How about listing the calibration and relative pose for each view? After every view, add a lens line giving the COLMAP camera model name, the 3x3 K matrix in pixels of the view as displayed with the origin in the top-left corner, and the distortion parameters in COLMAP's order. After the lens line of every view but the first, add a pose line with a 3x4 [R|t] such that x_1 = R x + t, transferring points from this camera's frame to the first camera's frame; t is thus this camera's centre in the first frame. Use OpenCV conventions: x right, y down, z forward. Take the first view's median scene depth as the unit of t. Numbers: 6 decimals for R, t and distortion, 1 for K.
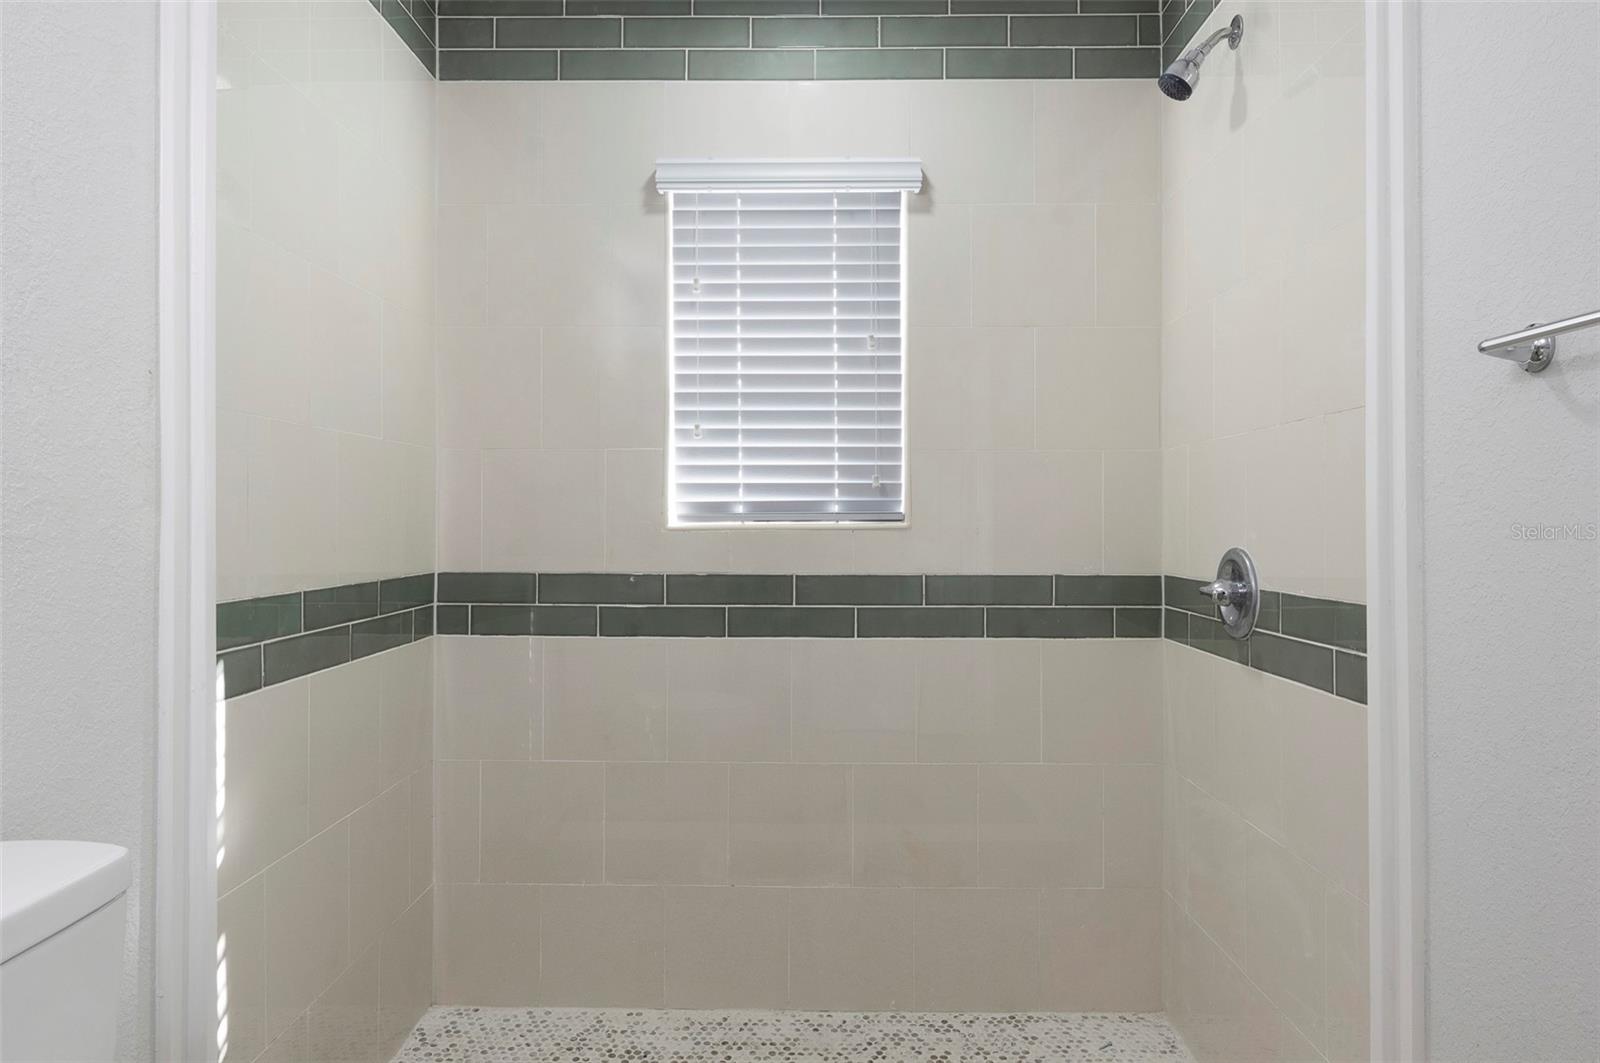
lens RADIAL K [[1001.2, 0, 797.1], [0, 1001.2, 520.3], [0, 0, 1]] dist [0.007716, 0.002707]
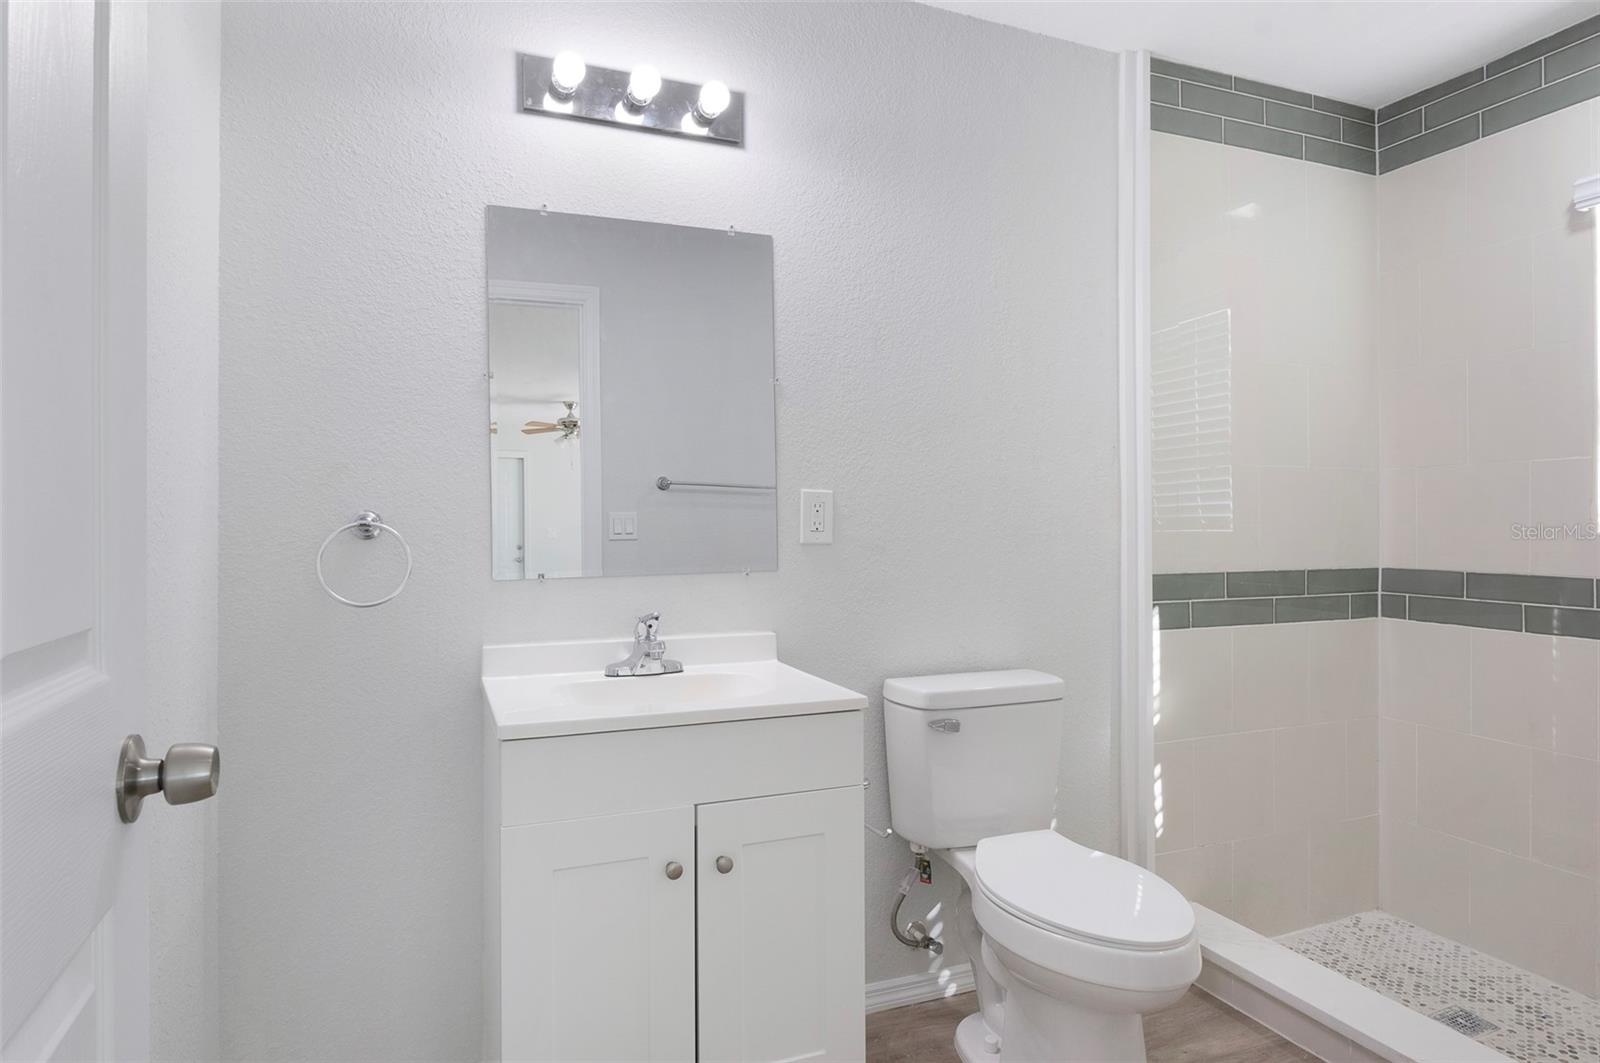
lens RADIAL K [[1001.2, 0, 803.0], [0, 1001.2, 528.6], [0, 0, 1]] dist [0.007716, 0.002707]
pose [[0.391062, 0.004049, -0.920355, 0.537198], [0.000912, 0.999988, 0.004786, -0.003734], [0.920364, -0.002711, 0.391054, -0.168107]]
